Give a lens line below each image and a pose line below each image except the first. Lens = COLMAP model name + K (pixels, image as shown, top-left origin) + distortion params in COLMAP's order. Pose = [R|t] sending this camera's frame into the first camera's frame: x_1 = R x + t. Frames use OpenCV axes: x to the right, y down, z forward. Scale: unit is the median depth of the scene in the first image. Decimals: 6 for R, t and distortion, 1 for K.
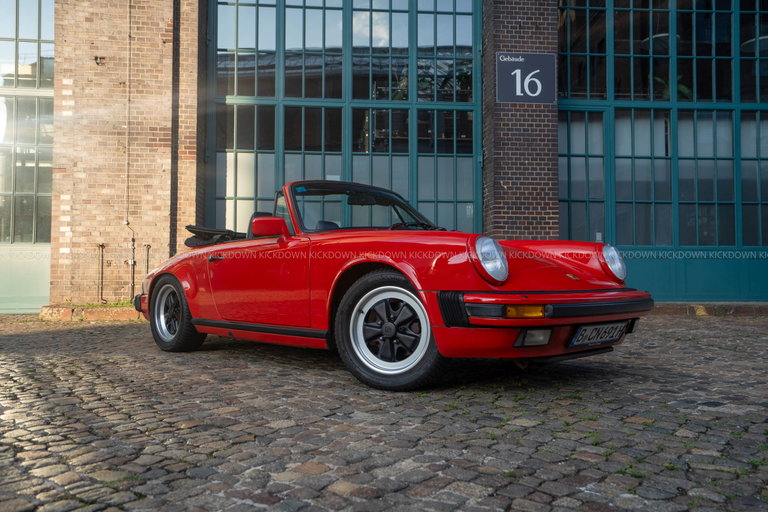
lens RADIAL K [[568.0, 0, 384.4], [0, 568.0, 249.7], [0, 0, 1]] dist [0.028936, 0.000647]
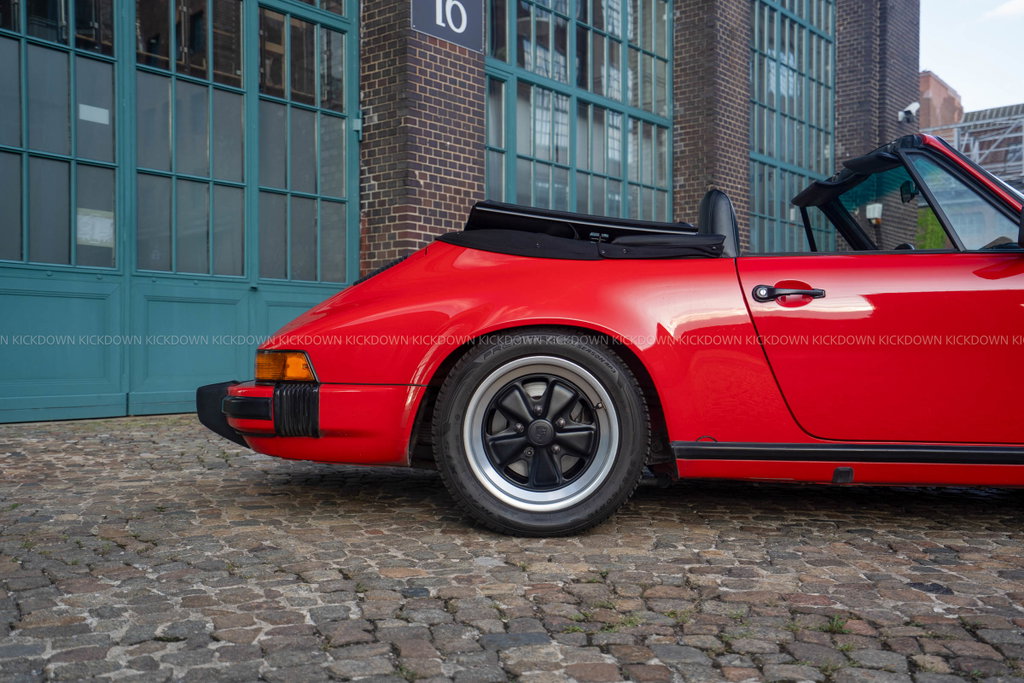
lens RADIAL K [[993.2, 0, 510.5], [0, 993.2, 335.3], [0, 0, 1]] dist [0.067740, 0.000000]
pose [[0.687337, 0.000988, 0.726338, -0.447098], [-0.015367, 0.999795, 0.013182, 0.027649], [-0.726176, -0.020222, 0.687211, 0.248702]]
